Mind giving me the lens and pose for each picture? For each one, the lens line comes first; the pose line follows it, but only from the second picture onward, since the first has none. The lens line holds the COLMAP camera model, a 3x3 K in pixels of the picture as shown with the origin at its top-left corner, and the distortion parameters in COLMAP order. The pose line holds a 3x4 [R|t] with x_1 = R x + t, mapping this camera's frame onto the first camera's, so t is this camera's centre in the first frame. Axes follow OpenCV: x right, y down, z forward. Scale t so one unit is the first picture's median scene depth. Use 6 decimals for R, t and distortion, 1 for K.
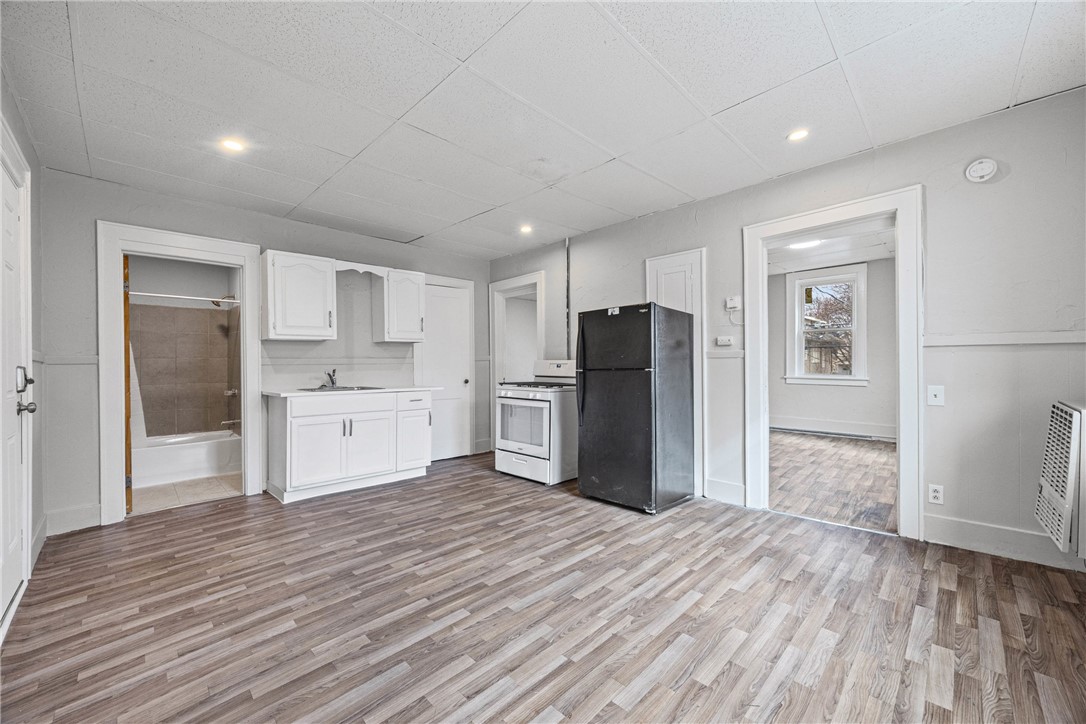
lens RADIAL K [[423.8, 0, 543.4], [0, 423.8, 361.5], [0, 0, 1]] dist [-0.004036, 0.000038]
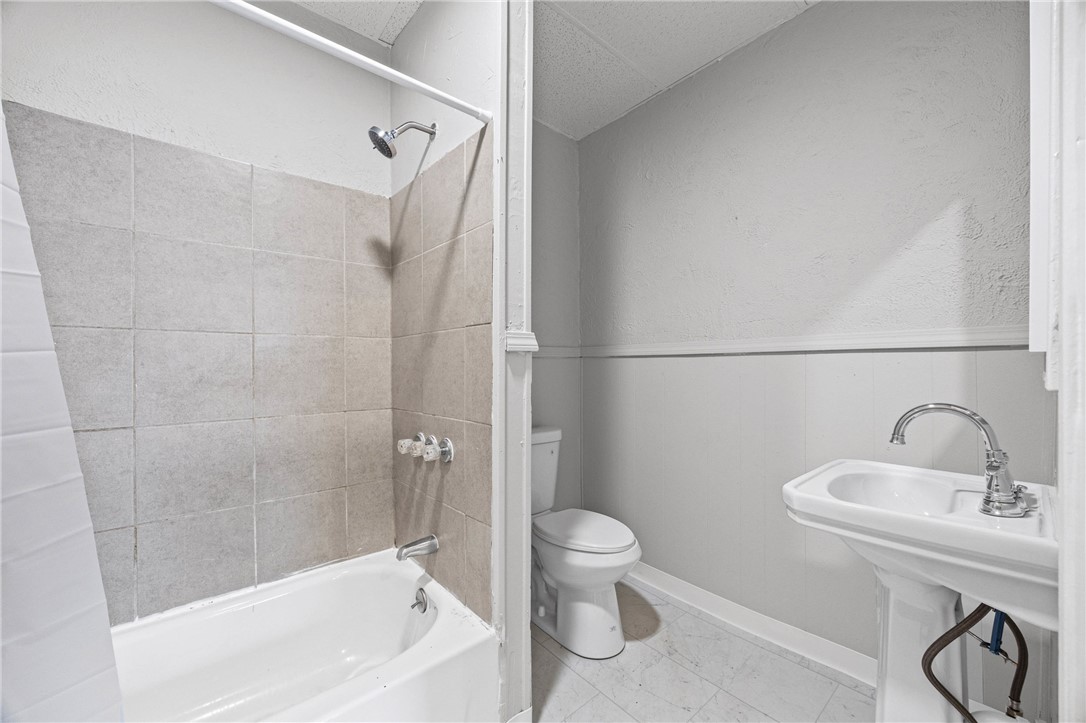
lens RADIAL K [[423.8, 0, 542.7], [0, 423.8, 365.5], [0, 0, 1]] dist [-0.004036, 0.000038]
pose [[0.997900, 0.001588, -0.064757, -0.622848], [-0.001080, 0.999968, 0.007884, 0.011853], [0.064768, -0.007797, 0.997870, 0.687644]]
